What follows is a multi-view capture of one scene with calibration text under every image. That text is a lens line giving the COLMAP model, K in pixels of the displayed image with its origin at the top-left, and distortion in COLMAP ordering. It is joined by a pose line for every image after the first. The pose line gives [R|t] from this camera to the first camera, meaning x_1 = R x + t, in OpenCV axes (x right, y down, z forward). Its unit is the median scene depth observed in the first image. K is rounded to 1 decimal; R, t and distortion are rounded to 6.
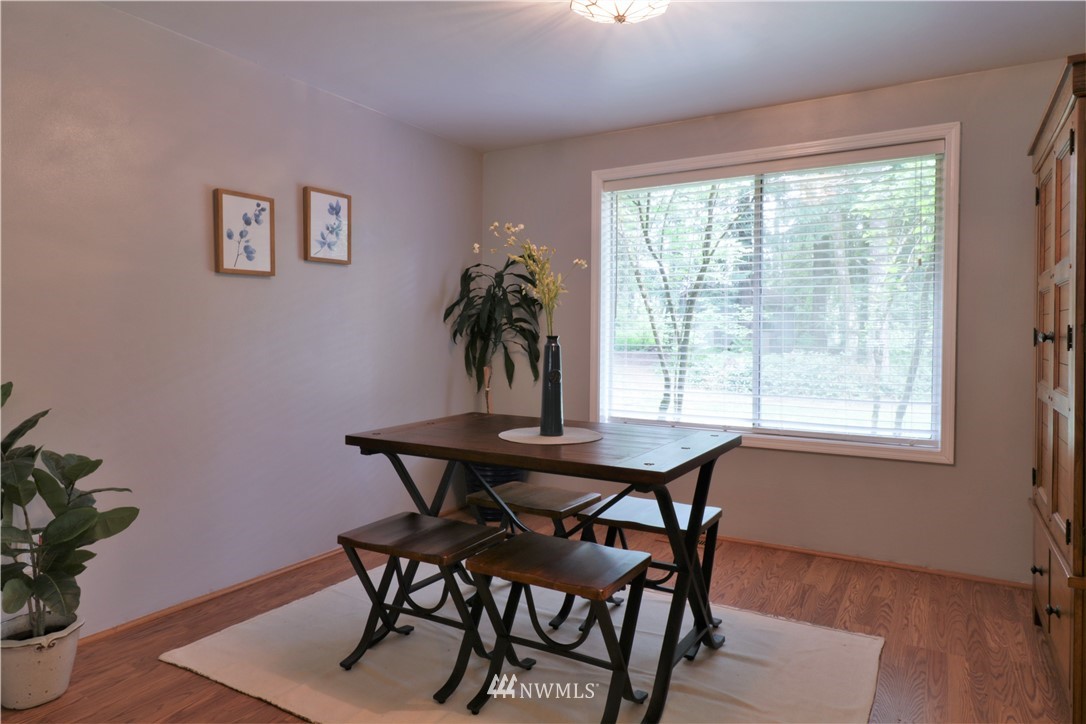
lens RADIAL K [[695.7, 0, 541.1], [0, 695.7, 341.1], [0, 0, 1]] dist [0.030613, -0.000802]
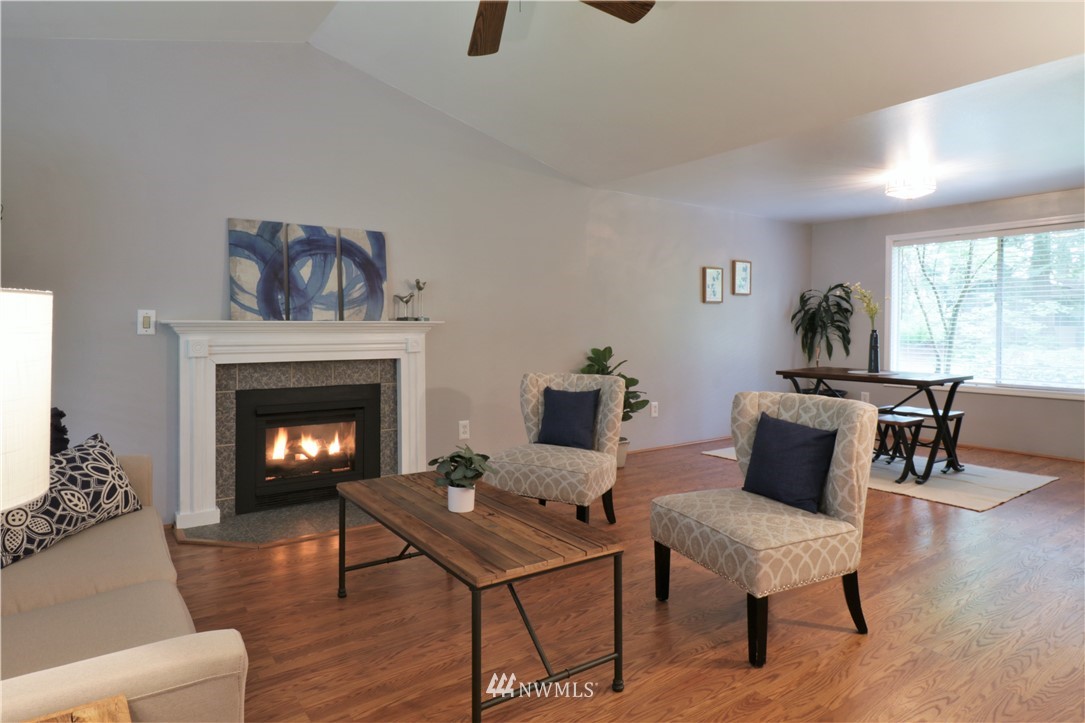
lens RADIAL K [[600.3, 0, 536.1], [0, 600.3, 332.6], [0, 0, 1]] dist [0.006932, 0.000883]
pose [[0.912076, 0.000645, -0.410021, -0.109689], [-0.002635, 0.999987, -0.004289, 0.007865], [0.410014, 0.004992, 0.912066, -0.746376]]
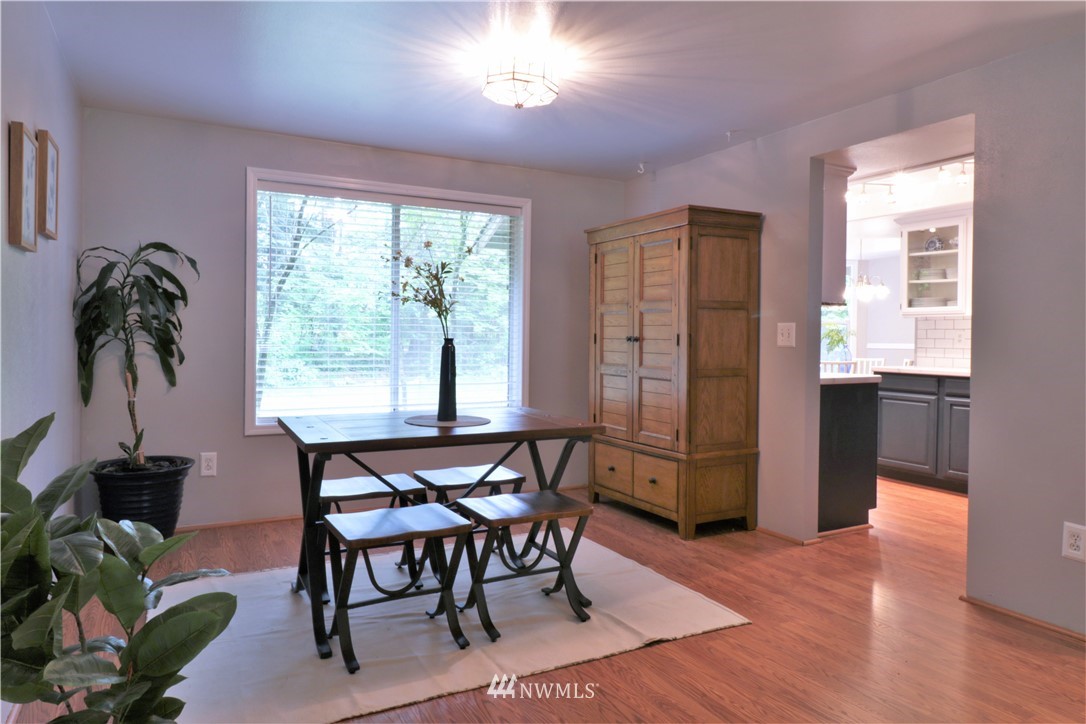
lens RADIAL K [[695.7, 0, 541.1], [0, 695.7, 341.1], [0, 0, 1]] dist [0.030613, -0.000802]
pose [[0.522377, -0.005405, 0.852697, -0.552115], [-0.001209, 0.999974, 0.007079, -0.007824], [-0.852714, -0.004729, 0.522357, 0.139294]]
